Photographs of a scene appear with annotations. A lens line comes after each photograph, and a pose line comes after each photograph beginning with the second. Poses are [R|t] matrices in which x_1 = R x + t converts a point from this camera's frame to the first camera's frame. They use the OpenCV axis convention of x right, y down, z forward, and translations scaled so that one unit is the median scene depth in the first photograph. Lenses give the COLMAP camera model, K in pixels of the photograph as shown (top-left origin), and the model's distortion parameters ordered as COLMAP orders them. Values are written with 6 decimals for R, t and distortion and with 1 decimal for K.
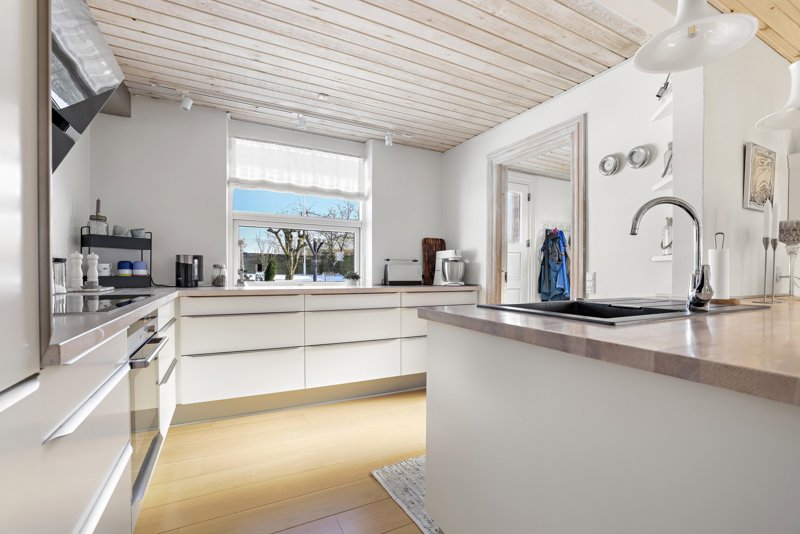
lens RADIAL K [[347.2, 0, 395.5], [0, 347.2, 282.5], [0, 0, 1]] dist [-0.021868, 0.000338]
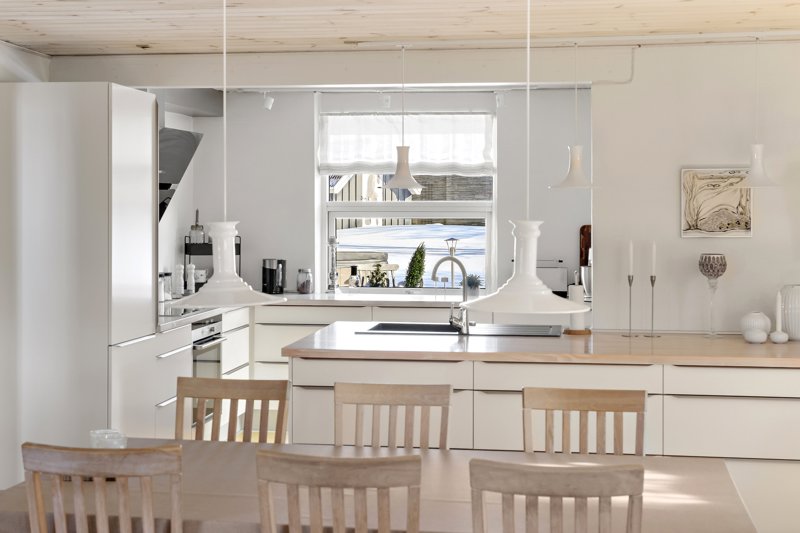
lens RADIAL K [[1248.8, 0, 400.0], [0, 1248.8, 266.5], [0, 0, 1]] dist [-0.021917, -0.017988]
pose [[0.816083, 0.022742, -0.577487, 1.627161], [-0.014676, 0.999719, 0.018630, -0.128871], [0.577748, -0.006729, 0.816188, -1.554283]]
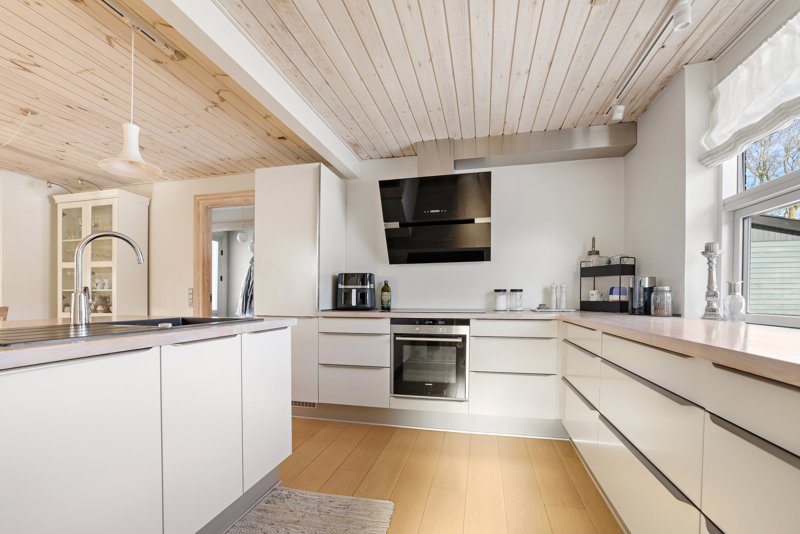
lens RADIAL K [[347.2, 0, 395.5], [0, 347.2, 282.5], [0, 0, 1]] dist [-0.021868, 0.000338]
pose [[-0.649014, -0.031927, -0.760106, 0.422381], [-0.028123, 0.999443, -0.017968, -0.038024], [0.760256, 0.009715, -0.649550, 1.090215]]
